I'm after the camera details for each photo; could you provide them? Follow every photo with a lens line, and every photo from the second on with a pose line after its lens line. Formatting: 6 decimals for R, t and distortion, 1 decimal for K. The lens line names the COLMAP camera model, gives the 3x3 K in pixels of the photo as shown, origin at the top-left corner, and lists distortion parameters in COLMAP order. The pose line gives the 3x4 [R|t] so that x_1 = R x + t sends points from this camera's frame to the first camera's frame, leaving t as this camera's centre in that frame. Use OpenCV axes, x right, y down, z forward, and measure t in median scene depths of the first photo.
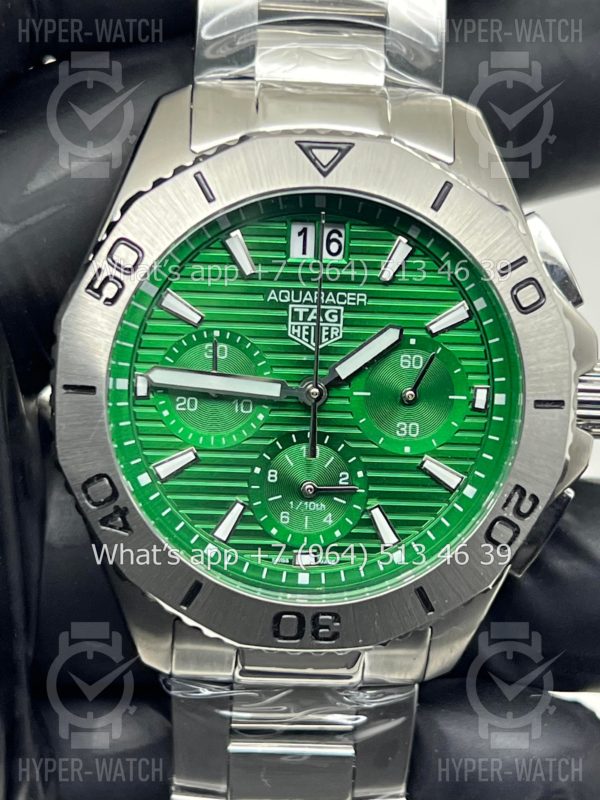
lens RADIAL K [[1912.8, 0, 303.5], [0, 1912.8, 400.3], [0, 0, 1]] dist [0.283317, 0.000000]
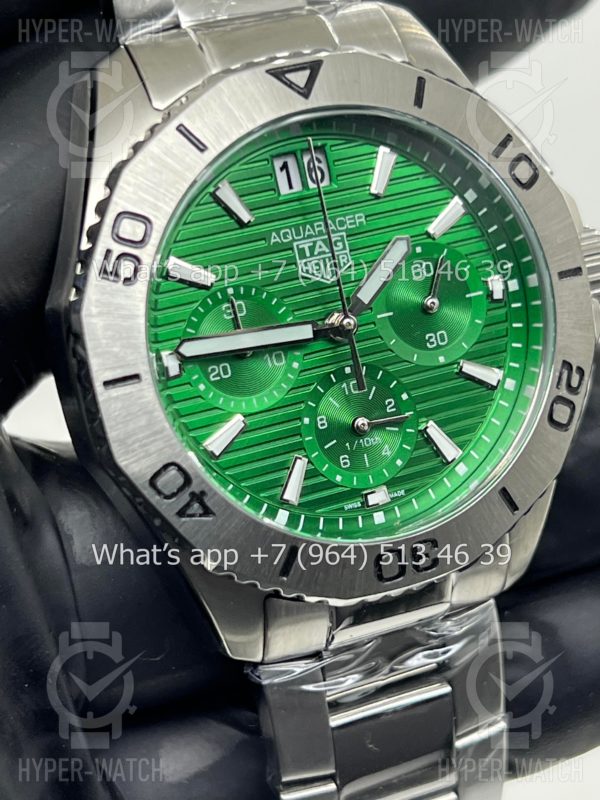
lens RADIAL K [[1912.8, 0, 299.9], [0, 1912.8, 393.2], [0, 0, 1]] dist [0.283317, 0.000000]
pose [[0.927759, -0.265199, 0.262551, -0.273701], [0.276085, 0.961121, -0.004766, 0.027193], [-0.251080, 0.076908, 0.964906, 0.085468]]
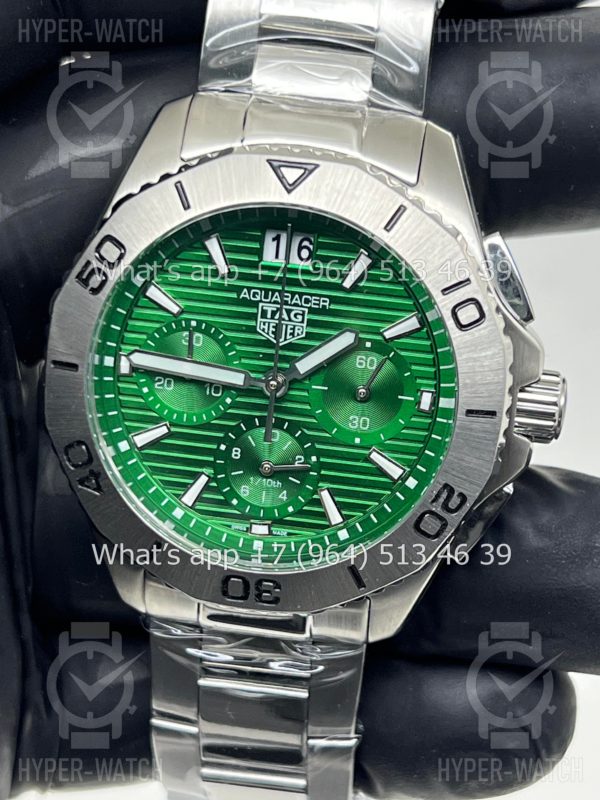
lens RADIAL K [[1912.8, 0, 308.9], [0, 1912.8, 423.5], [0, 0, 1]] dist [0.283317, 0.000000]
pose [[0.982698, 0.090196, -0.161767, 0.206933], [-0.075123, 0.992445, 0.097004, -0.090455], [0.169294, -0.083173, 0.982050, -0.094214]]
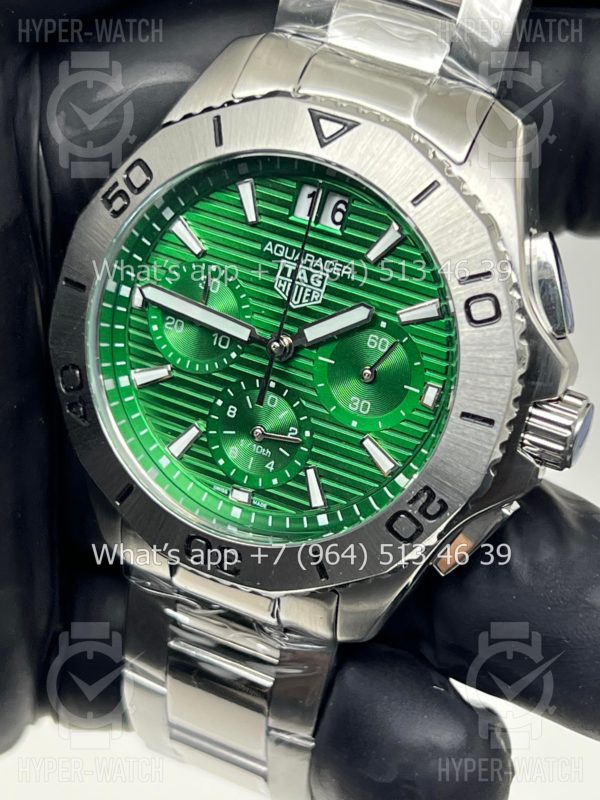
lens RADIAL K [[1912.8, 0, 298.7], [0, 1912.8, 406.6], [0, 0, 1]] dist [0.283317, 0.000000]
pose [[0.889791, 0.279342, -0.360888, 0.402650], [-0.258371, 0.960191, 0.106196, -0.086306], [0.376186, -0.001249, 0.926543, 0.028059]]
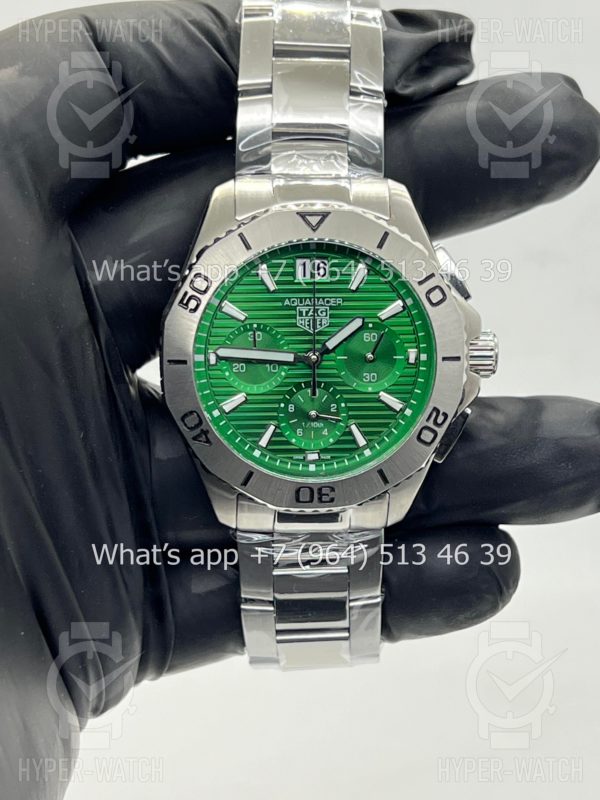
lens RADIAL K [[1912.8, 0, 296.0], [0, 1912.8, 405.1], [0, 0, 1]] dist [0.283317, 0.000000]
pose [[0.998975, -0.042311, -0.016076, 0.015338], [0.042725, 0.998739, 0.026353, -0.007797], [0.014941, -0.027012, 0.999523, -0.699216]]
